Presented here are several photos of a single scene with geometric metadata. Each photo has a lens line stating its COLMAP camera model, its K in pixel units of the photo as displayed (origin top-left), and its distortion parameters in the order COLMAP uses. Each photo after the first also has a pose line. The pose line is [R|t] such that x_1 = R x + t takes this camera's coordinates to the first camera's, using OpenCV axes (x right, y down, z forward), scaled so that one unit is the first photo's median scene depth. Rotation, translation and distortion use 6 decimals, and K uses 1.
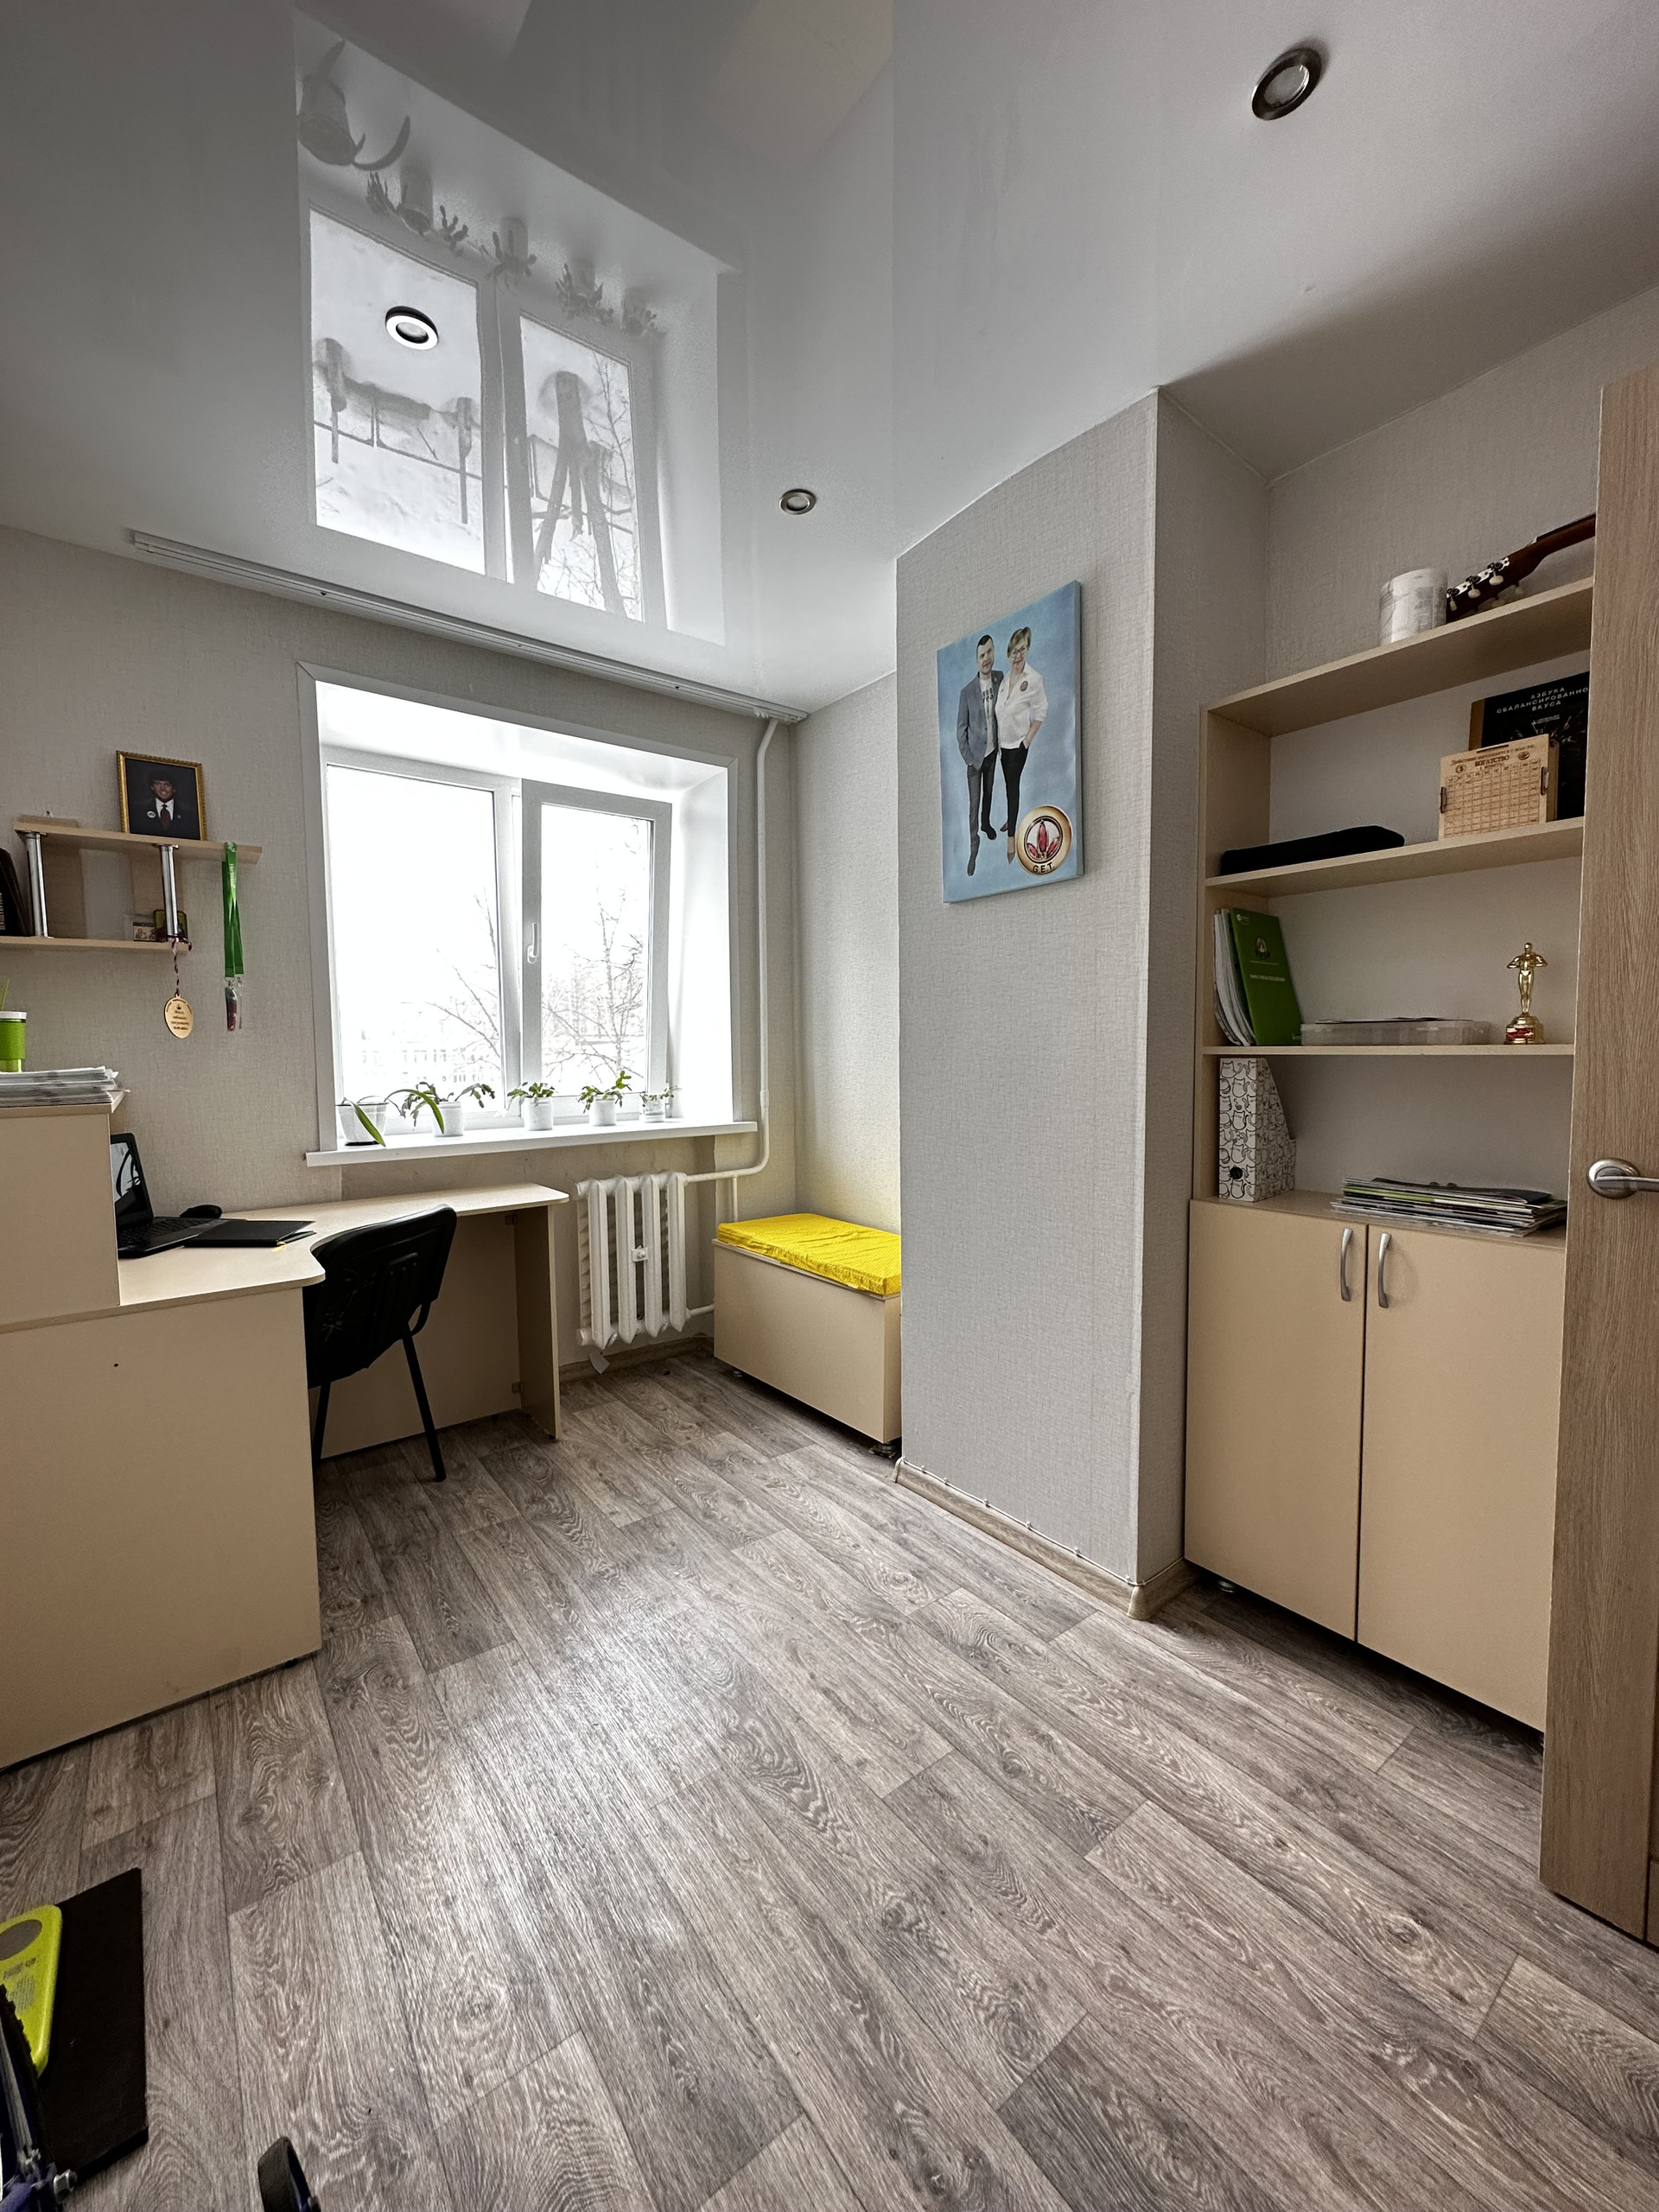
lens RADIAL K [[879.7, 0, 829.5], [0, 879.7, 1106.0], [0, 0, 1]] dist [-0.004114, 0.000749]
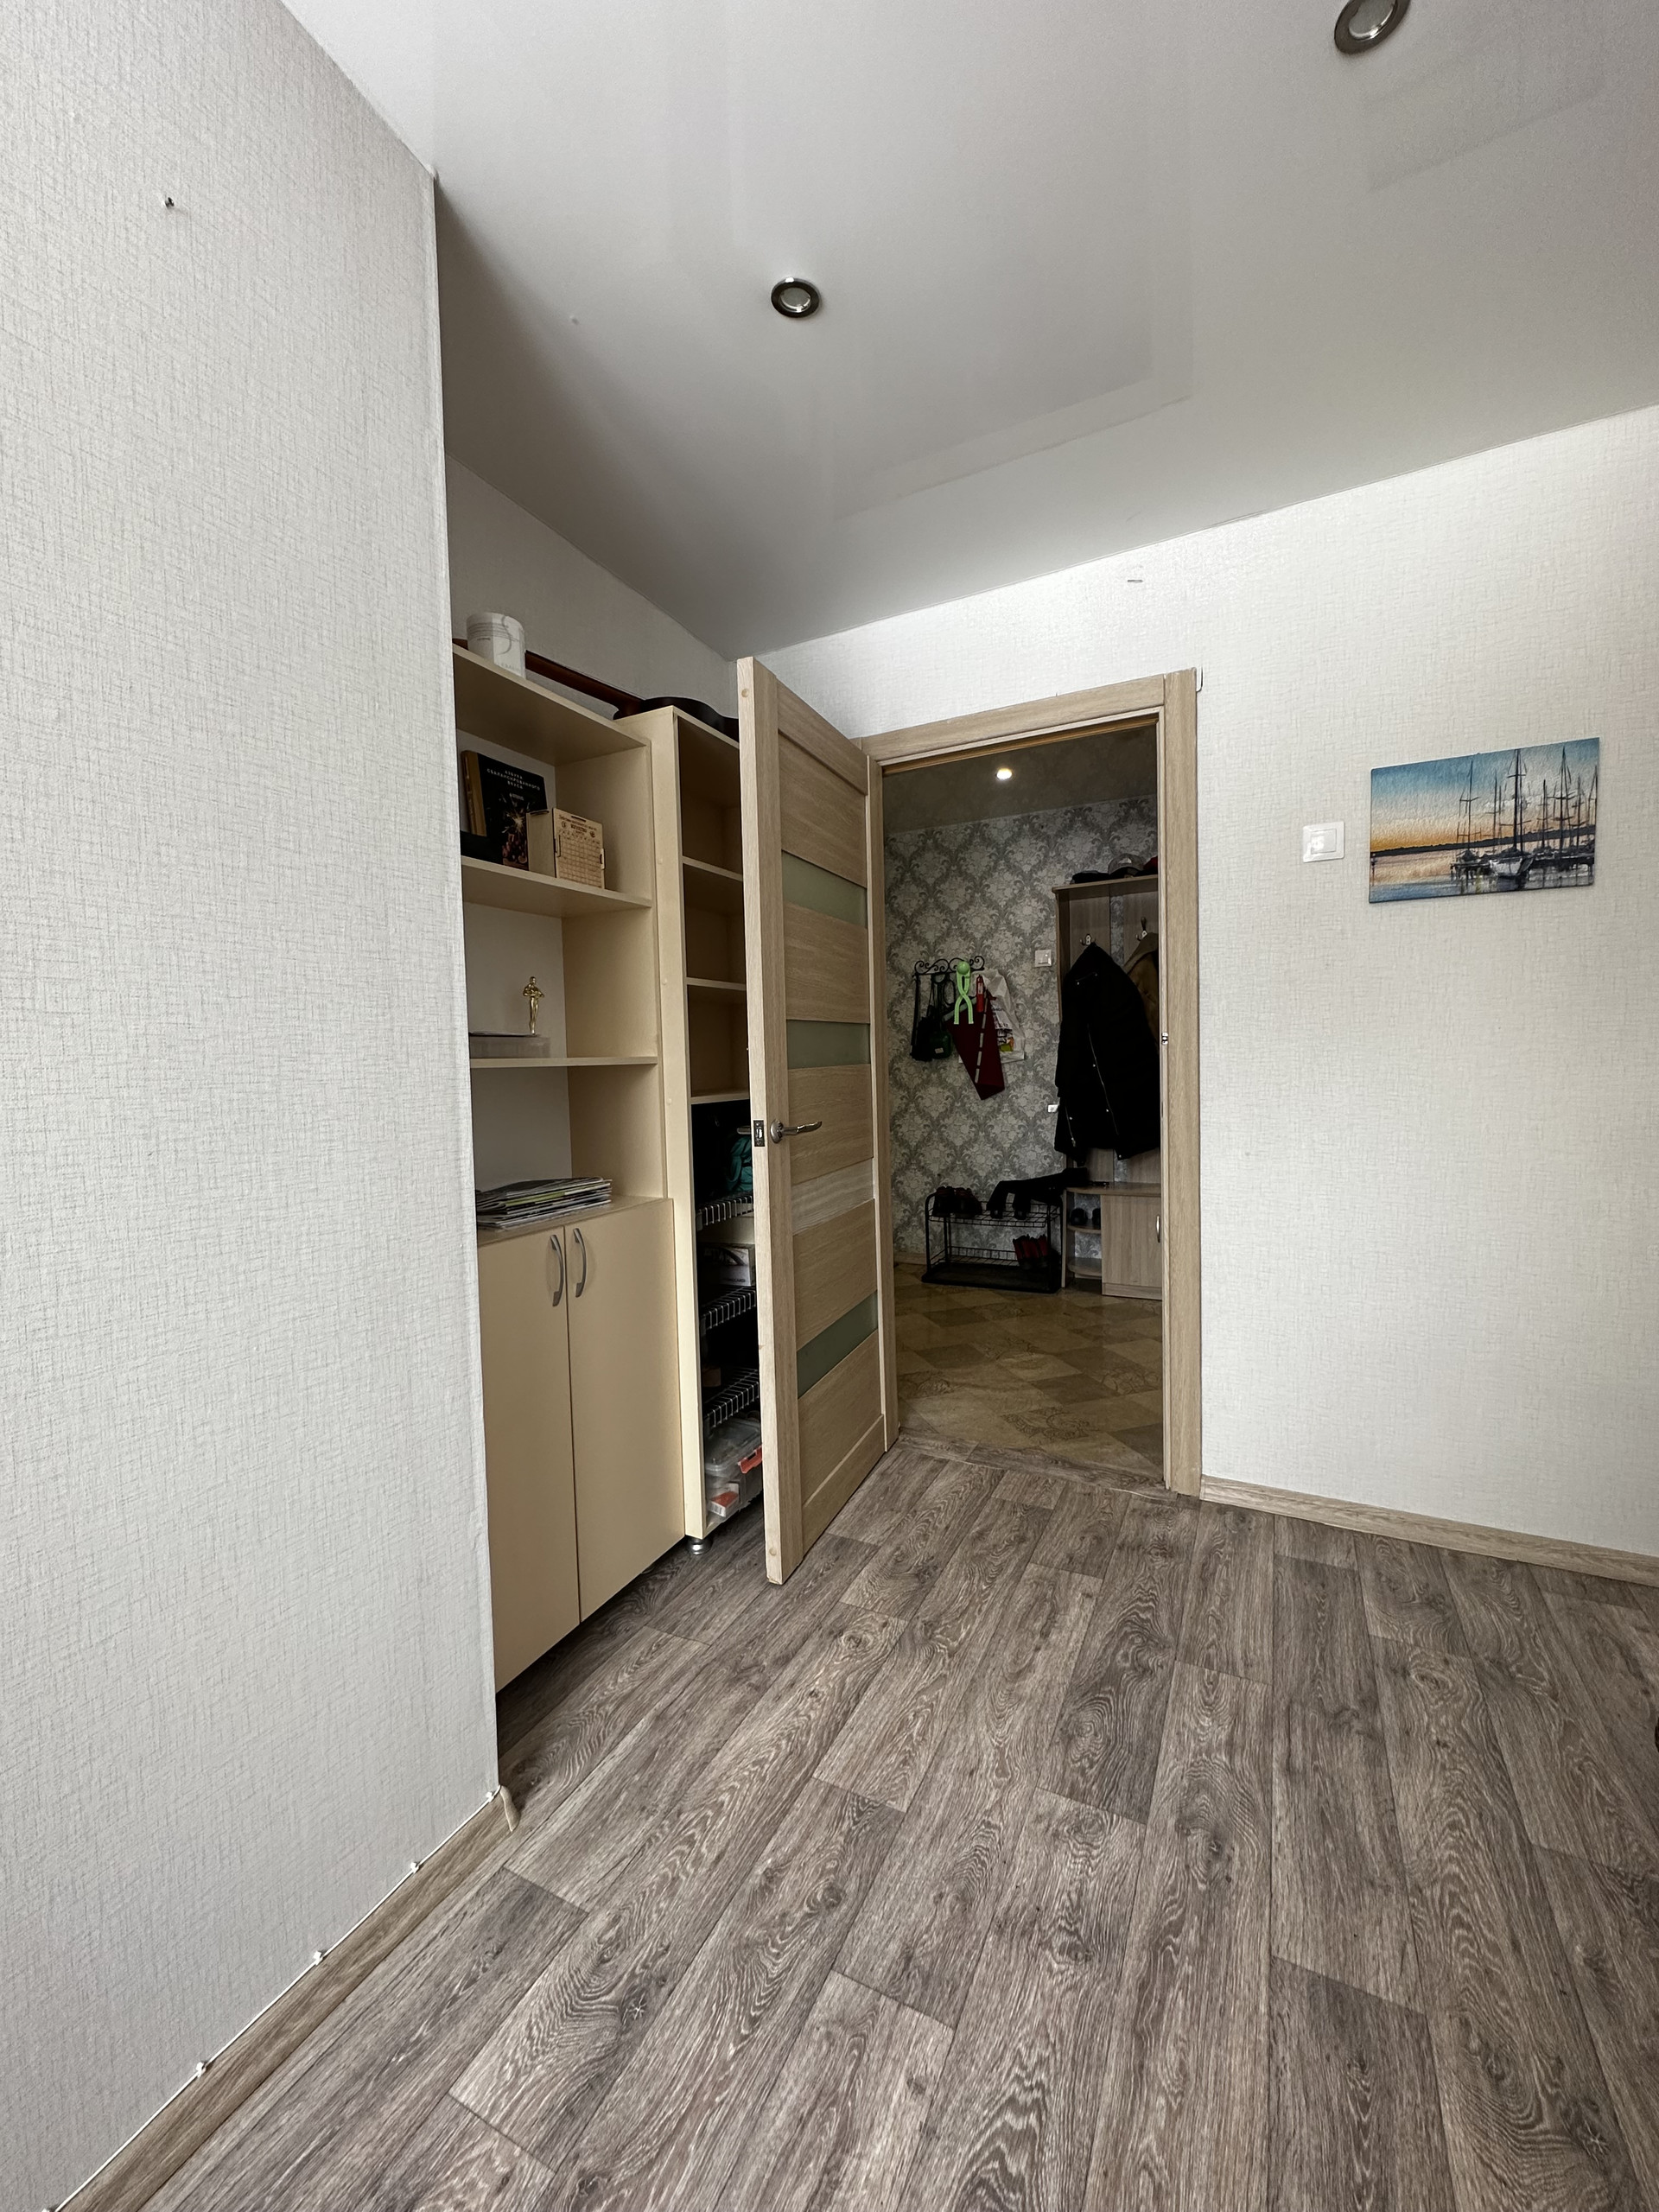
lens RADIAL K [[879.7, 0, 829.5], [0, 879.7, 1106.0], [0, 0, 1]] dist [-0.004114, 0.000749]
pose [[-0.432665, -0.024133, 0.901232, -0.444522], [0.093091, 0.993103, 0.071284, -0.050646], [-0.896736, 0.114739, -0.427434, 1.064669]]
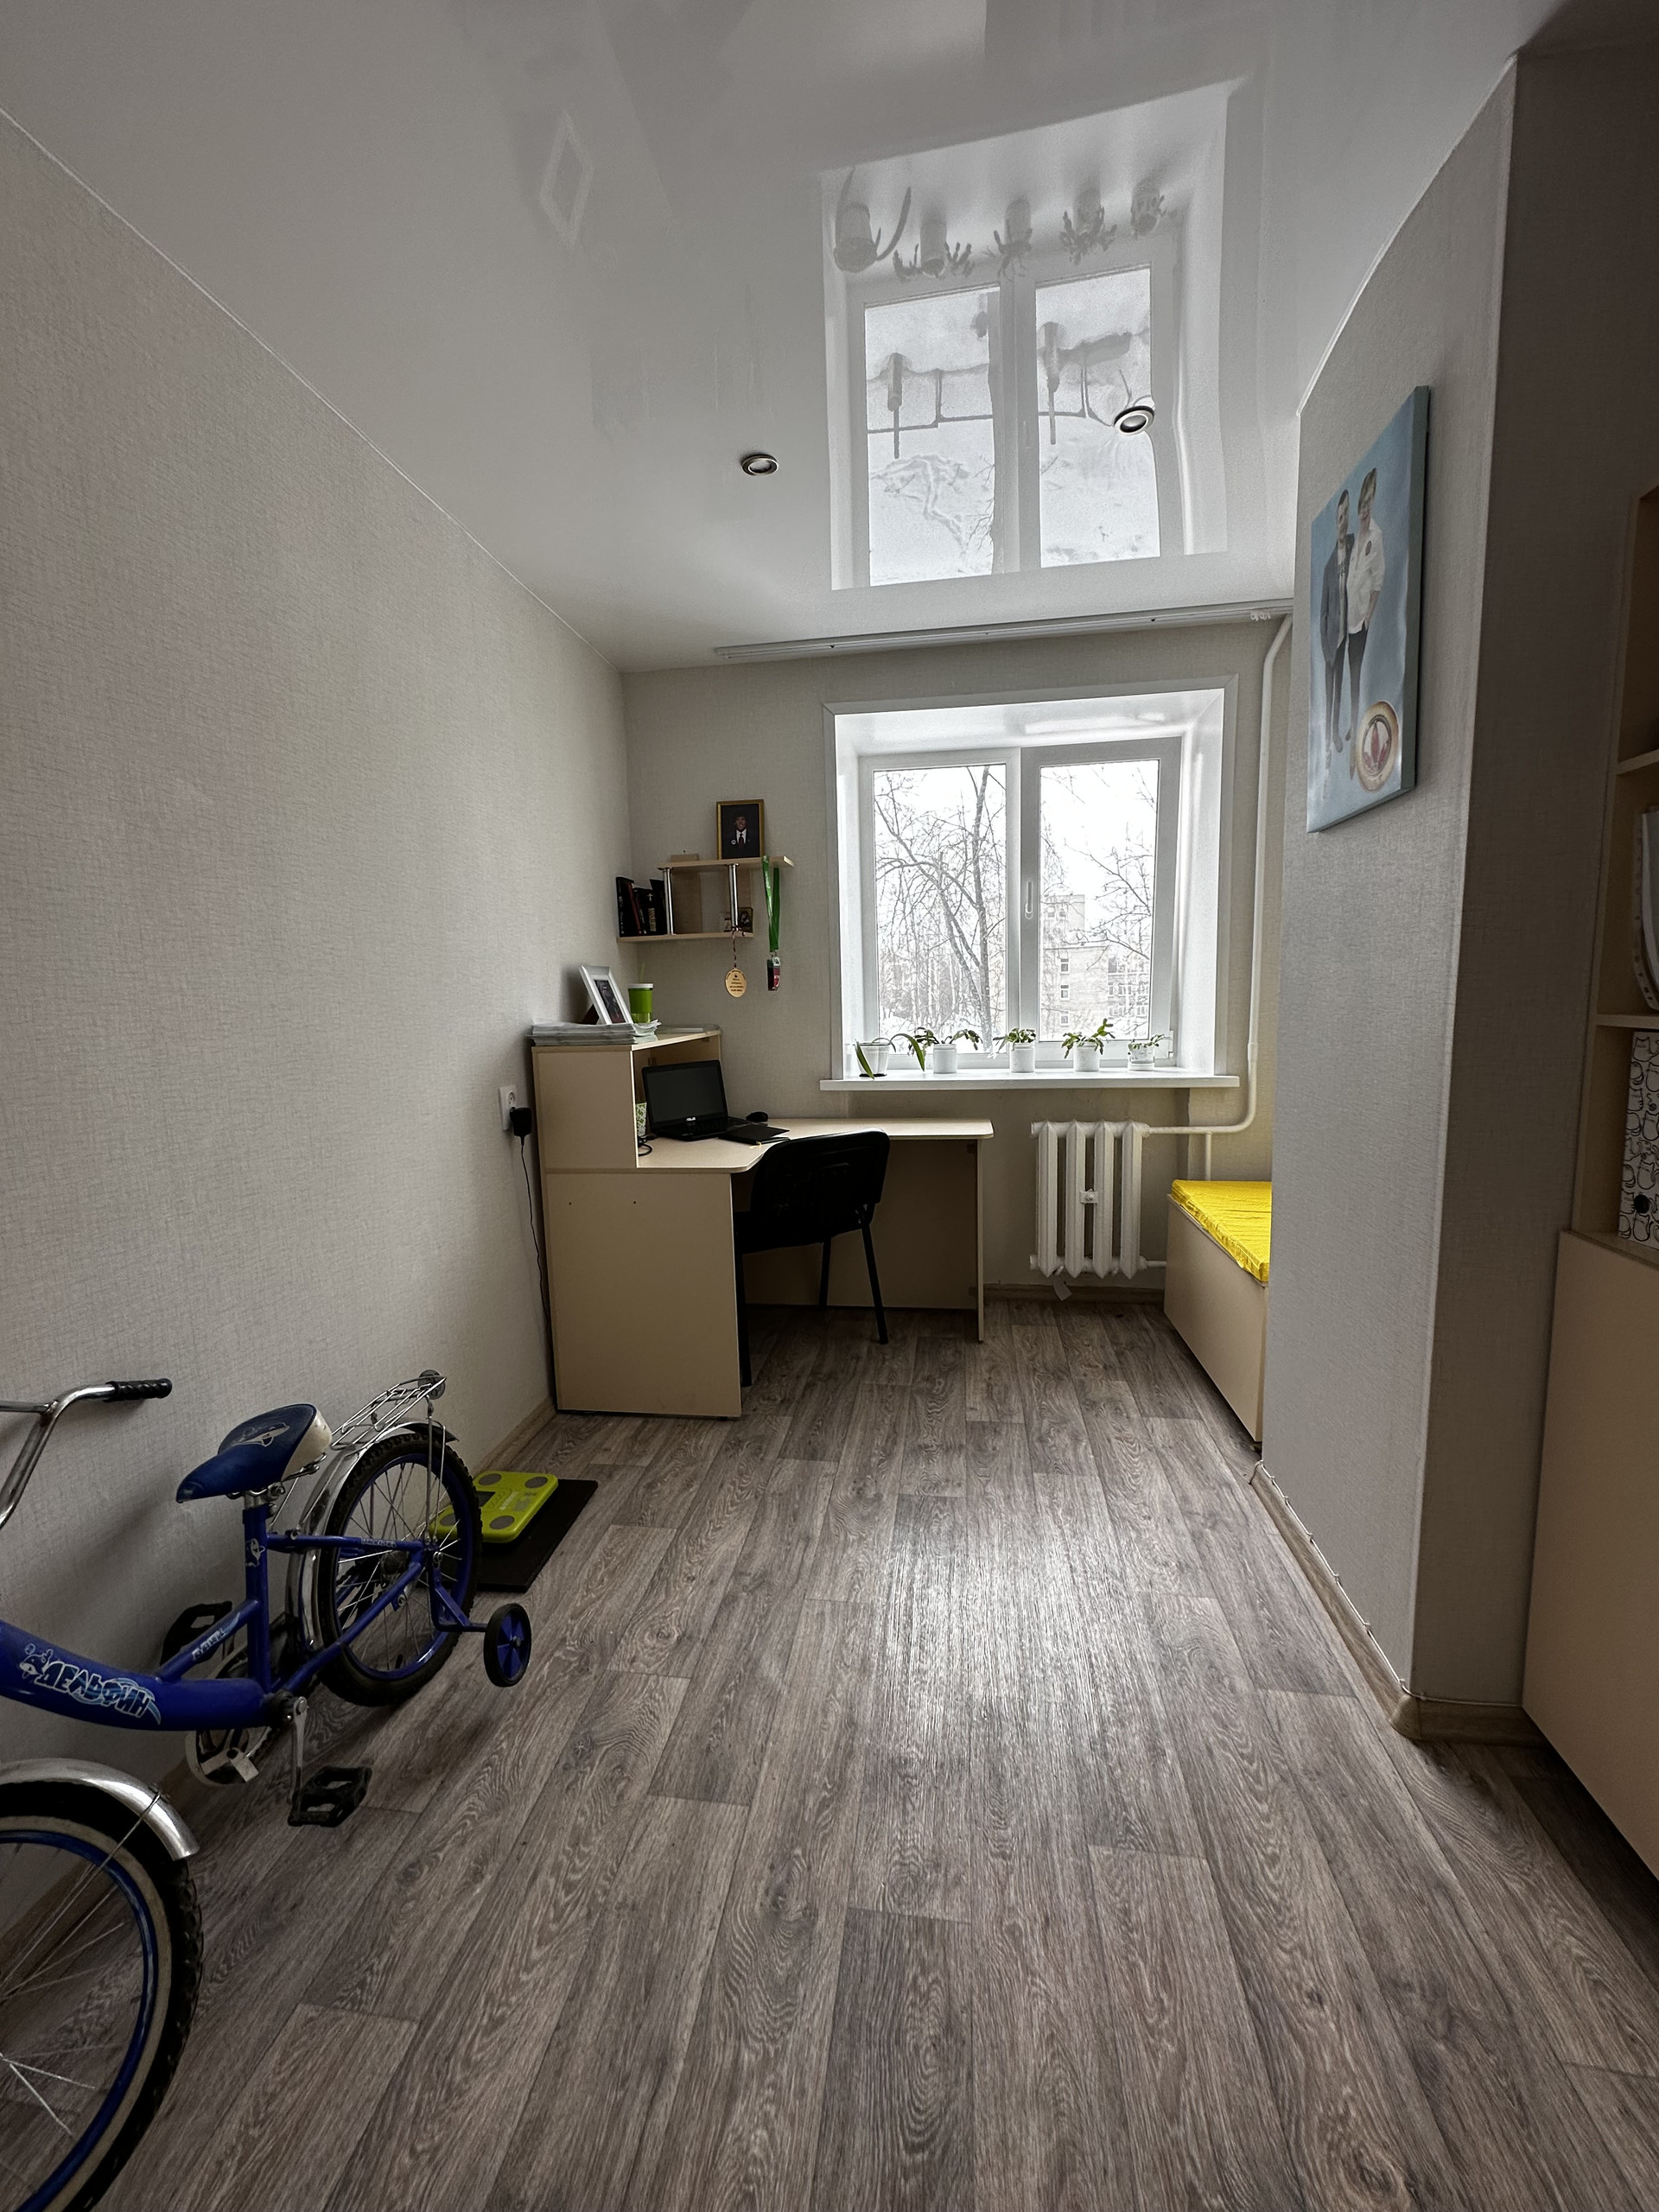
lens RADIAL K [[879.7, 0, 829.5], [0, 879.7, 1106.0], [0, 0, 1]] dist [-0.004114, 0.000749]
pose [[0.697360, 0.086927, -0.711430, 0.534306], [-0.030903, 0.995341, 0.091326, -0.043104], [0.716055, -0.041702, 0.696797, 0.098857]]
